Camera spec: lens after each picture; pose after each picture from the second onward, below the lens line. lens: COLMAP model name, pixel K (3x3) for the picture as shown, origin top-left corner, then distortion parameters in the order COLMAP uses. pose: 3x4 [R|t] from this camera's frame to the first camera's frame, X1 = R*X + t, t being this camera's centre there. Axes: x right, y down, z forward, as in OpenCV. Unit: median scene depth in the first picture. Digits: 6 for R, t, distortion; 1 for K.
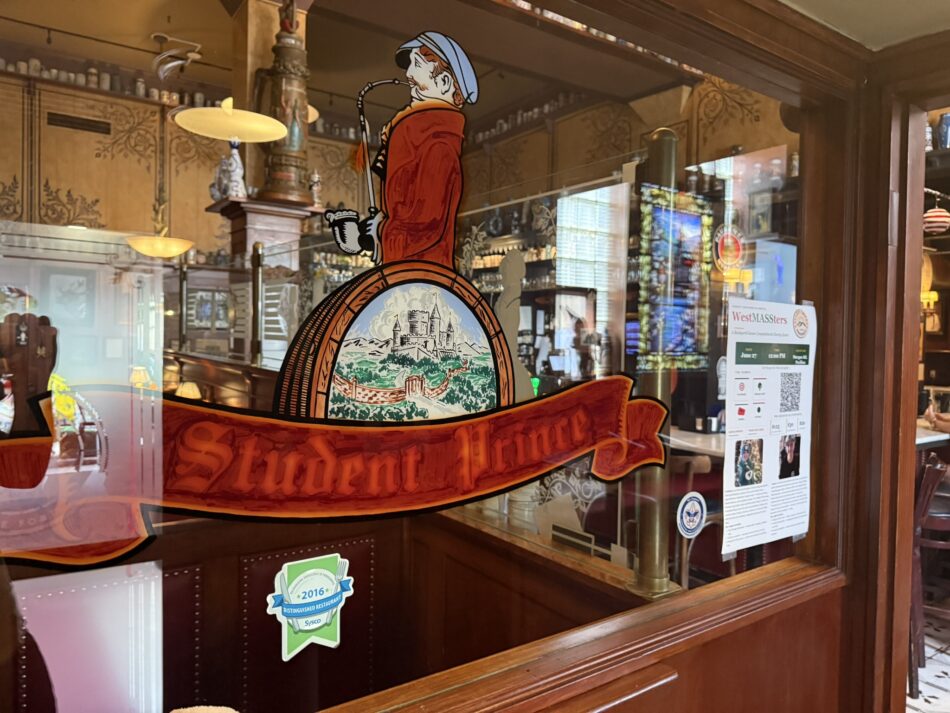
lens RADIAL K [[676.9, 0, 472.9], [0, 676.9, 351.7], [0, 0, 1]] dist [0.032268, -0.044877]
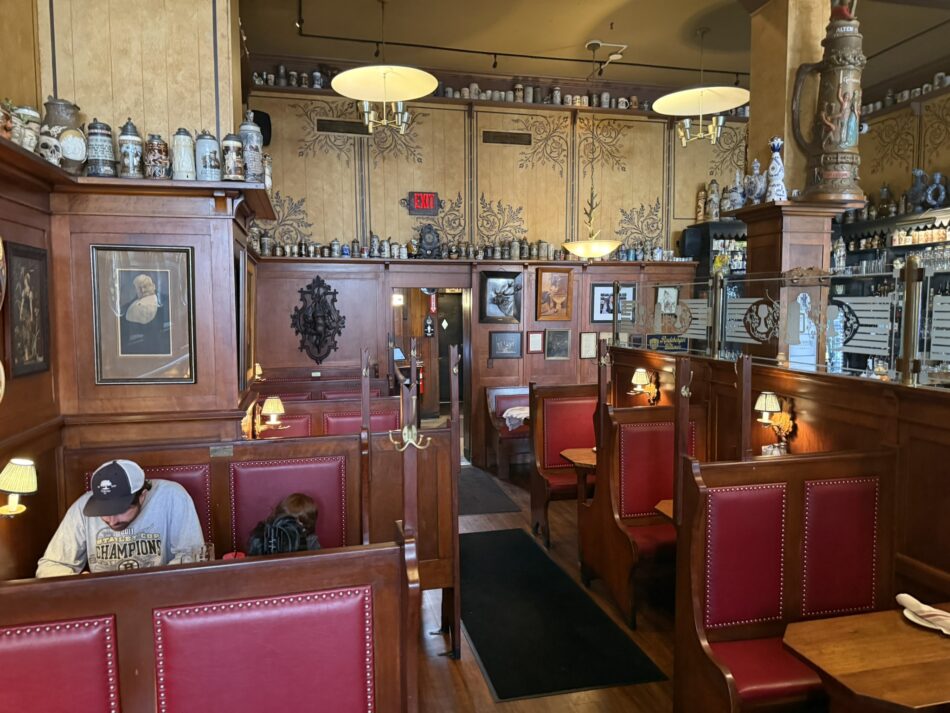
lens RADIAL K [[676.9, 0, 480.0], [0, 676.9, 361.8], [0, 0, 1]] dist [0.032268, -0.044877]
pose [[0.931588, -0.001927, -0.363512, -0.217489], [0.020381, 0.998690, 0.046938, -0.028418], [0.362945, -0.051136, 0.930406, -0.044430]]
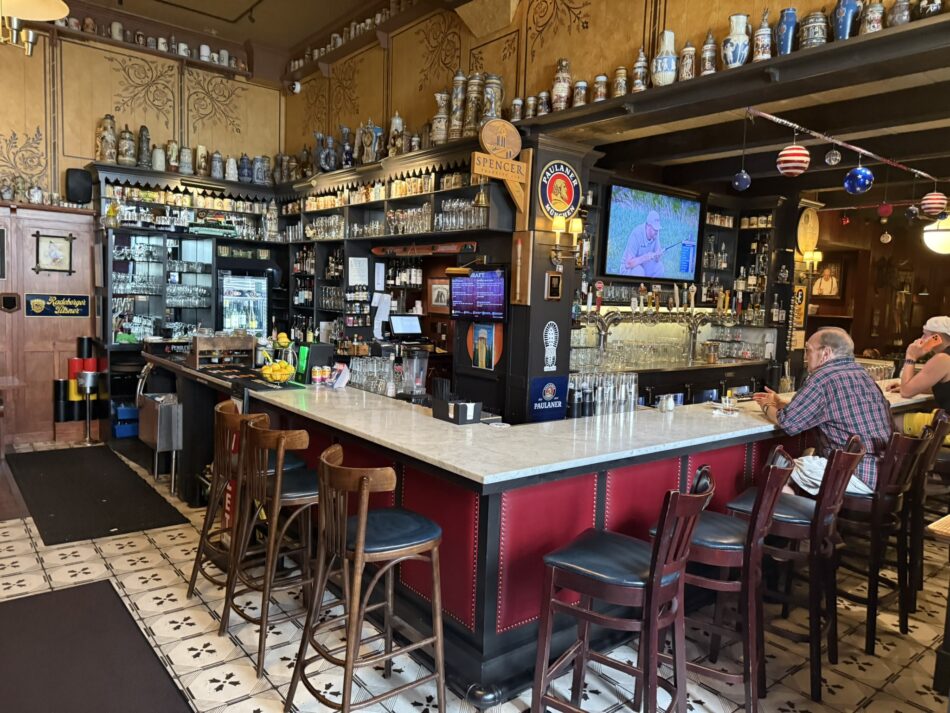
lens RADIAL K [[676.9, 0, 480.7], [0, 676.9, 339.6], [0, 0, 1]] dist [0.032268, -0.044877]
pose [[0.997071, 0.013987, 0.075190, 0.183935], [-0.017336, 0.998878, 0.044076, -0.003953], [-0.074489, -0.045251, 0.996195, 0.148114]]
